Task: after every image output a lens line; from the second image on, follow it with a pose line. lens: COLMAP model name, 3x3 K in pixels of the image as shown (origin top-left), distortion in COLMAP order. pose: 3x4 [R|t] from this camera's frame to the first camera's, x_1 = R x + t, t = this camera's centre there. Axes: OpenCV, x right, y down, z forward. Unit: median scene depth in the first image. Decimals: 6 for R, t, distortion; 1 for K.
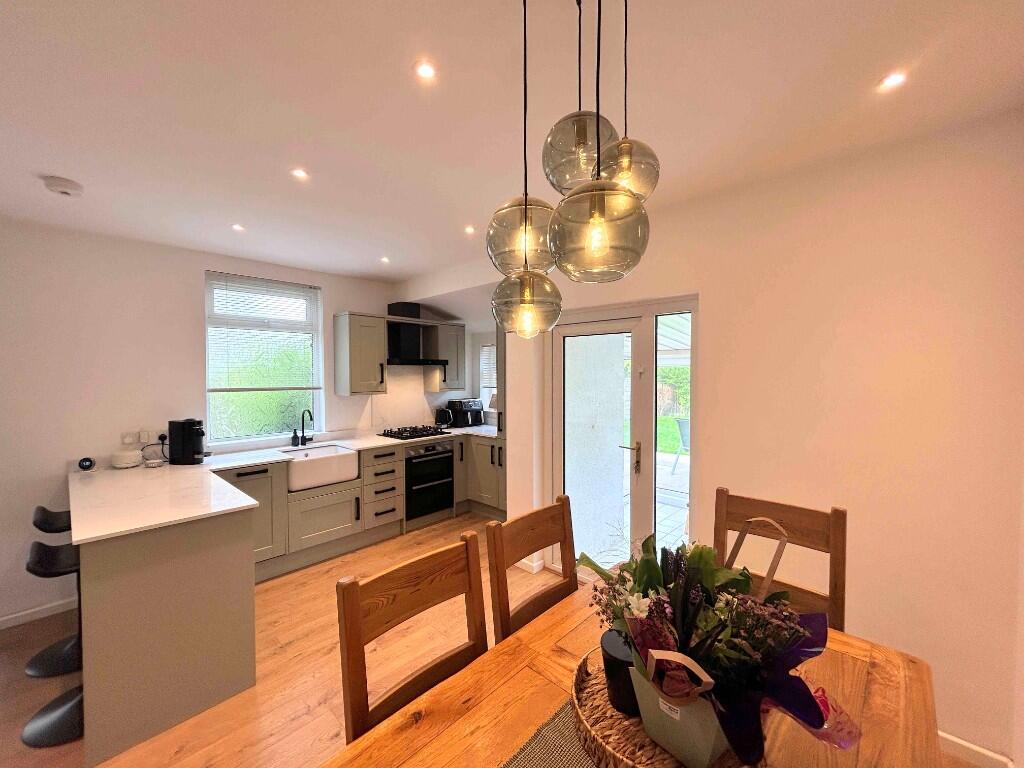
lens RADIAL K [[409.2, 0, 516.8], [0, 409.2, 383.9], [0, 0, 1]] dist [-0.000007, 0.000312]
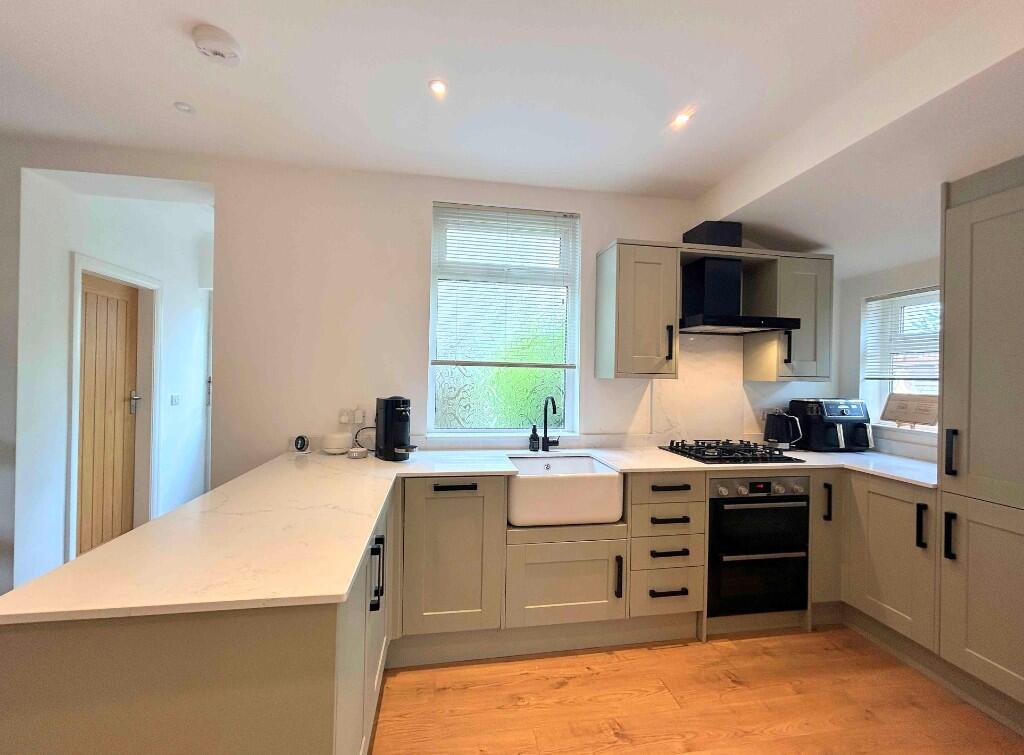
lens RADIAL K [[409.2, 0, 517.4], [0, 409.2, 375.8], [0, 0, 1]] dist [-0.000007, 0.000312]
pose [[0.780697, 0.013668, -0.624760, -0.135996], [-0.036662, 0.999041, -0.023956, 0.043131], [0.623833, 0.041607, 0.780449, 0.417522]]
